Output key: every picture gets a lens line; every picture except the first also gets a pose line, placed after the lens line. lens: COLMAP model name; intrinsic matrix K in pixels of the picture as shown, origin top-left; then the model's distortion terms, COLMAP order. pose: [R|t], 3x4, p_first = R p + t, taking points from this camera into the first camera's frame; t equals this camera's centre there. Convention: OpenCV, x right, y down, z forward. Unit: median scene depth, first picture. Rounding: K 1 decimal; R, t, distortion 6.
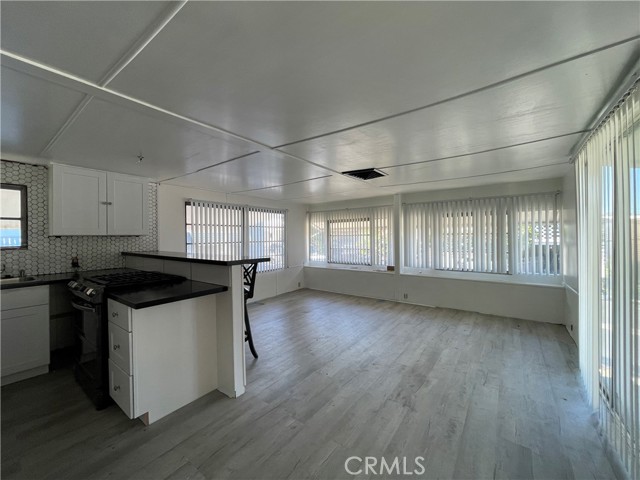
lens RADIAL K [[258.7, 0, 317.9], [0, 258.7, 237.5], [0, 0, 1]] dist [-0.004463, 0.000932]
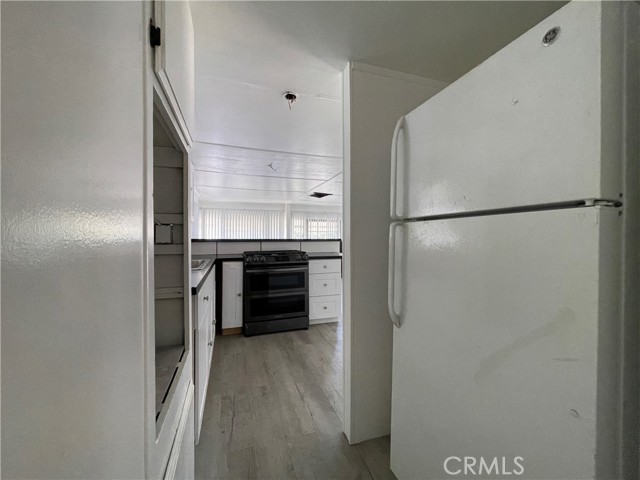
lens RADIAL K [[258.7, 0, 318.9], [0, 258.7, 236.5], [0, 0, 1]] dist [-0.004463, 0.000932]
pose [[0.564476, 0.012391, 0.825357, -1.496227], [-0.001281, 0.999899, -0.014135, 0.073494], [-0.825449, 0.006922, 0.564435, 0.015382]]
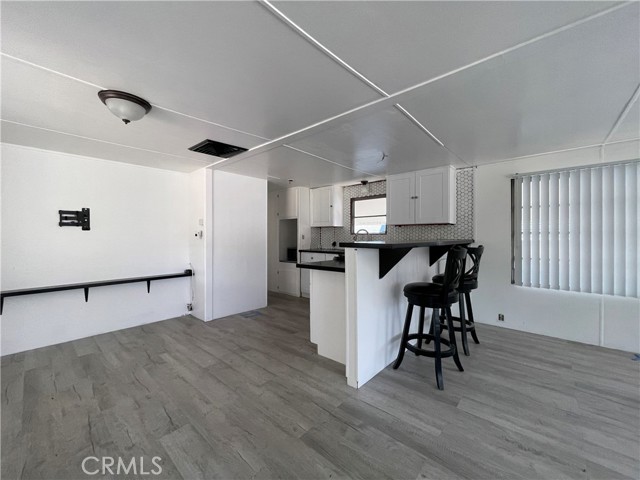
lens RADIAL K [[258.7, 0, 317.9], [0, 258.7, 237.5], [0, 0, 1]] dist [-0.004463, 0.000932]
pose [[-0.091321, 0.015471, -0.995701, 0.482327], [-0.000436, 0.999879, 0.015575, 0.039667], [0.995821, 0.001857, -0.091303, 0.723040]]
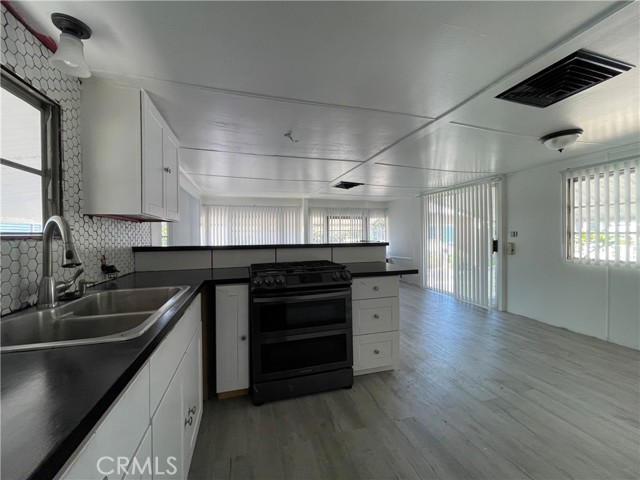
lens RADIAL K [[258.7, 0, 317.9], [0, 258.7, 239.7], [0, 0, 1]] dist [-0.004463, 0.000932]
pose [[0.604906, -0.009648, 0.796238, -1.210989], [0.007552, 0.999951, 0.006379, 0.045998], [-0.796261, 0.002154, 0.604950, 0.333060]]
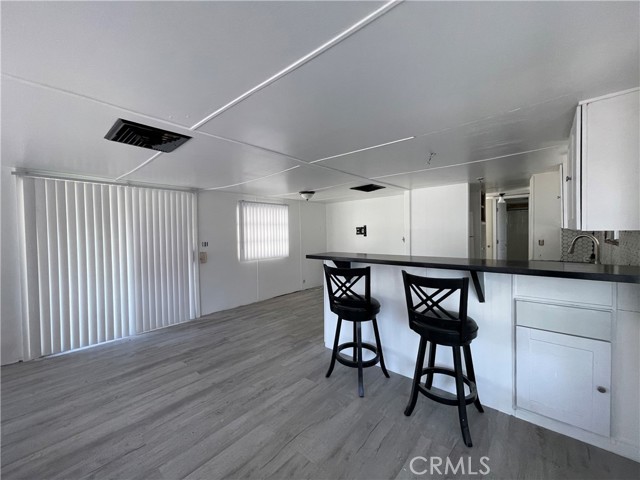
lens RADIAL K [[258.7, 0, 317.3], [0, 258.7, 236.4], [0, 0, 1]] dist [-0.004463, 0.000932]
pose [[-0.996387, 0.028018, 0.080174, -0.282503], [0.029487, 0.999417, 0.017194, -0.021938], [-0.079646, 0.019496, -0.996633, 1.839841]]
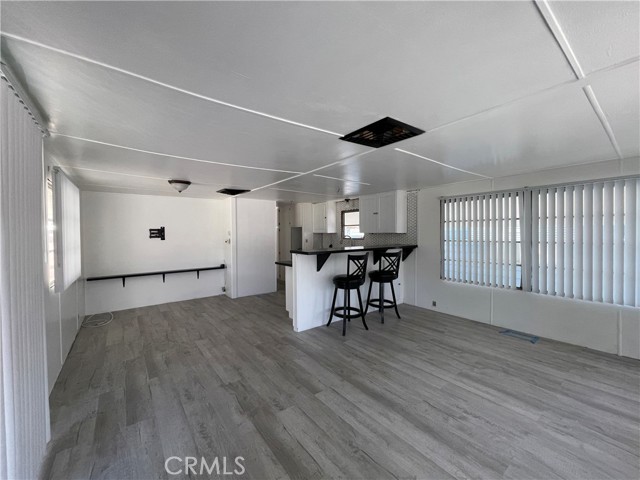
lens RADIAL K [[258.7, 0, 317.8], [0, 258.7, 237.4], [0, 0, 1]] dist [-0.004463, 0.000932]
pose [[-0.275276, 0.030193, -0.960891, 0.942978], [0.009498, 0.999543, 0.028687, -0.033839], [0.961318, -0.001230, -0.275437, 1.205880]]
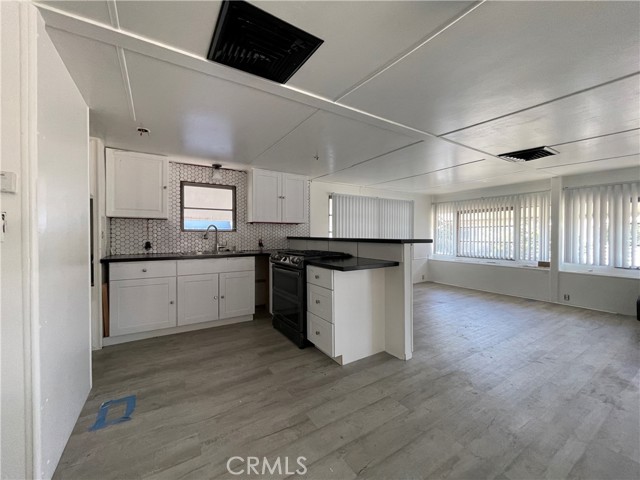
lens RADIAL K [[258.7, 0, 318.4], [0, 258.7, 237.3], [0, 0, 1]] dist [-0.004463, 0.000932]
pose [[0.931684, 0.015619, -0.362935, -0.200022], [-0.012889, 0.999868, 0.009942, 0.055271], [0.363042, -0.004585, 0.931761, -0.141620]]
